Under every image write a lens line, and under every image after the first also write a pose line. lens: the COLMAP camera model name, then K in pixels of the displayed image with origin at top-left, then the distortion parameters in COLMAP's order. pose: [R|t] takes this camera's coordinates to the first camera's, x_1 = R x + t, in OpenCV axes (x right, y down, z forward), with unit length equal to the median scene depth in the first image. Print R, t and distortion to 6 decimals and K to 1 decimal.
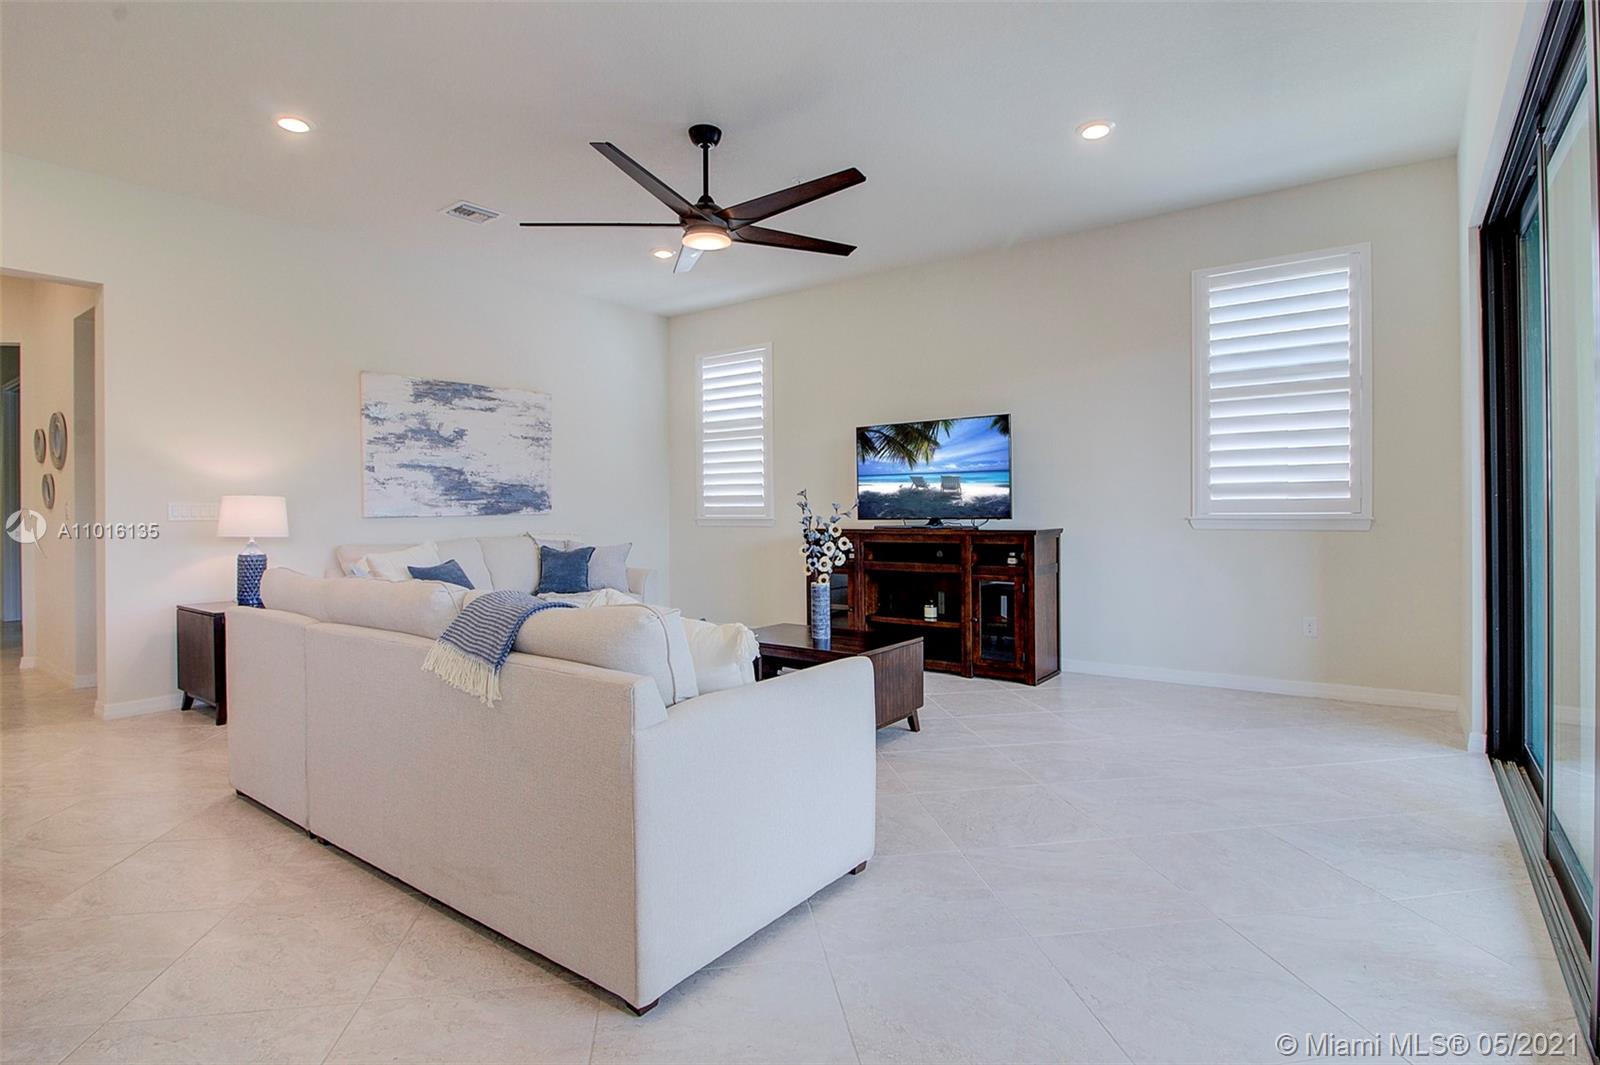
lens RADIAL K [[795.1, 0, 797.5], [0, 795.1, 507.2], [0, 0, 1]] dist [-0.006803, -0.000881]
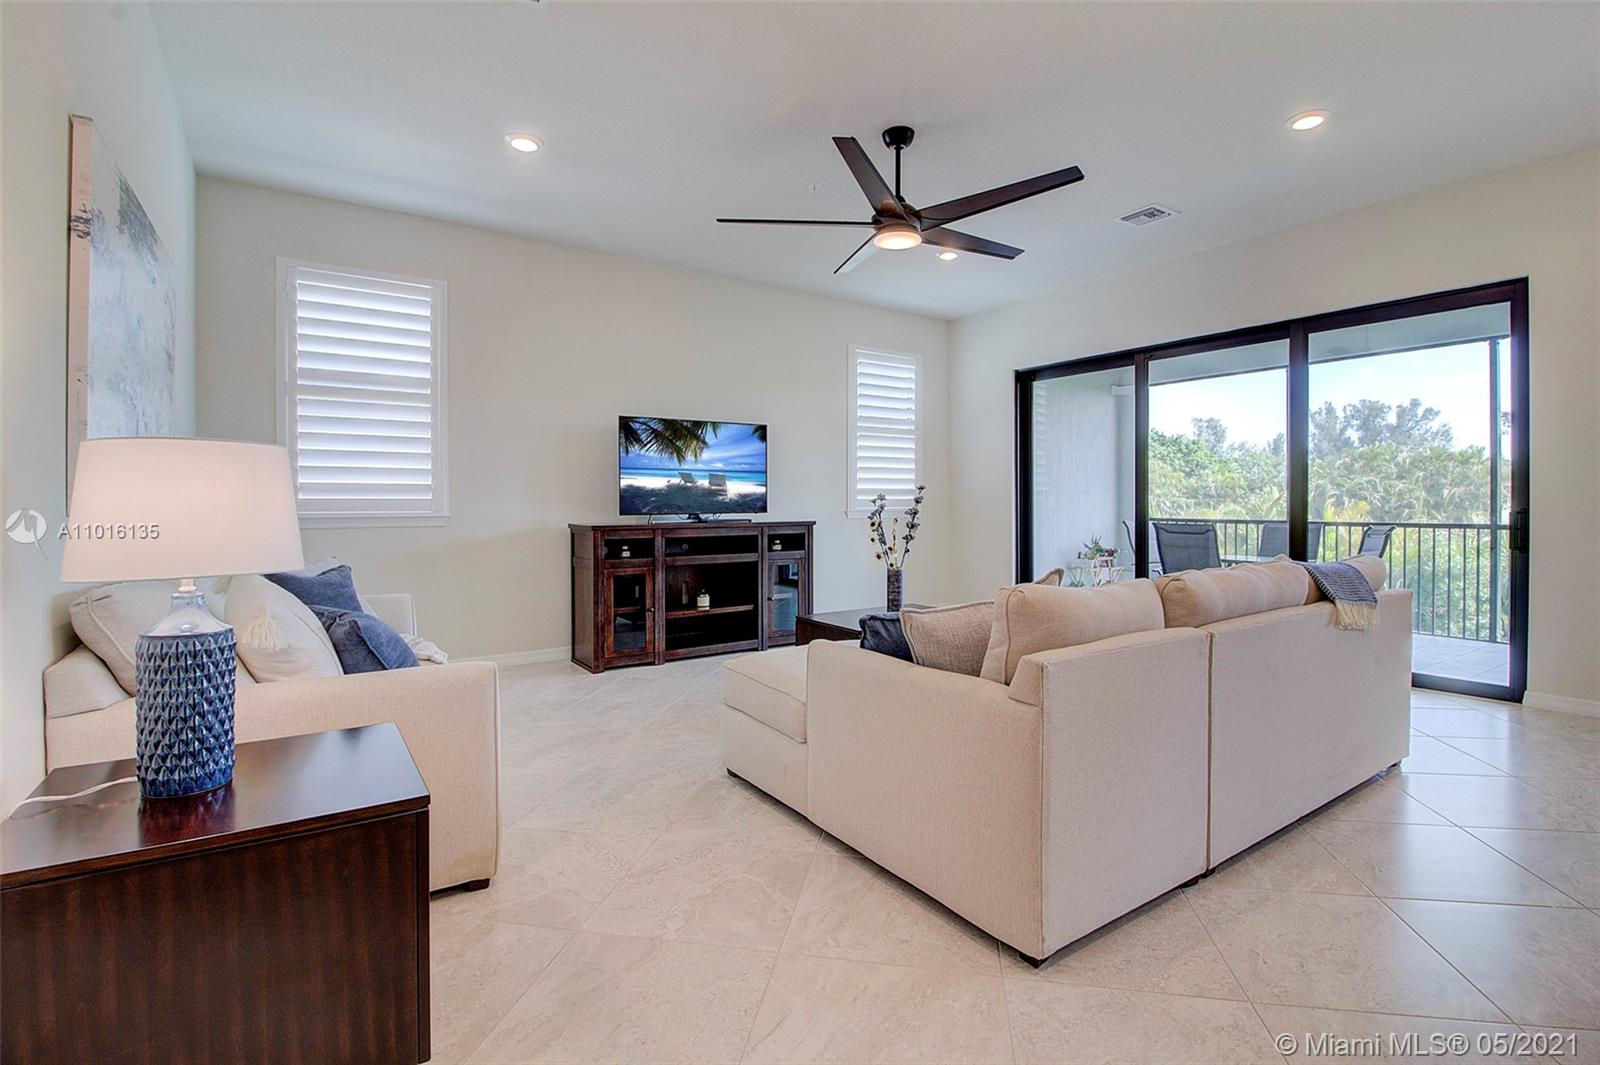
lens RADIAL K [[741.9, 0, 802.8], [0, 741.9, 516.3], [0, 0, 1]] dist [-0.002881, -0.009529]
pose [[0.320815, -0.009341, 0.947096, -0.690076], [-0.004420, 0.999926, 0.011360, 0.006202], [-0.947132, -0.007831, 0.320750, 0.527938]]
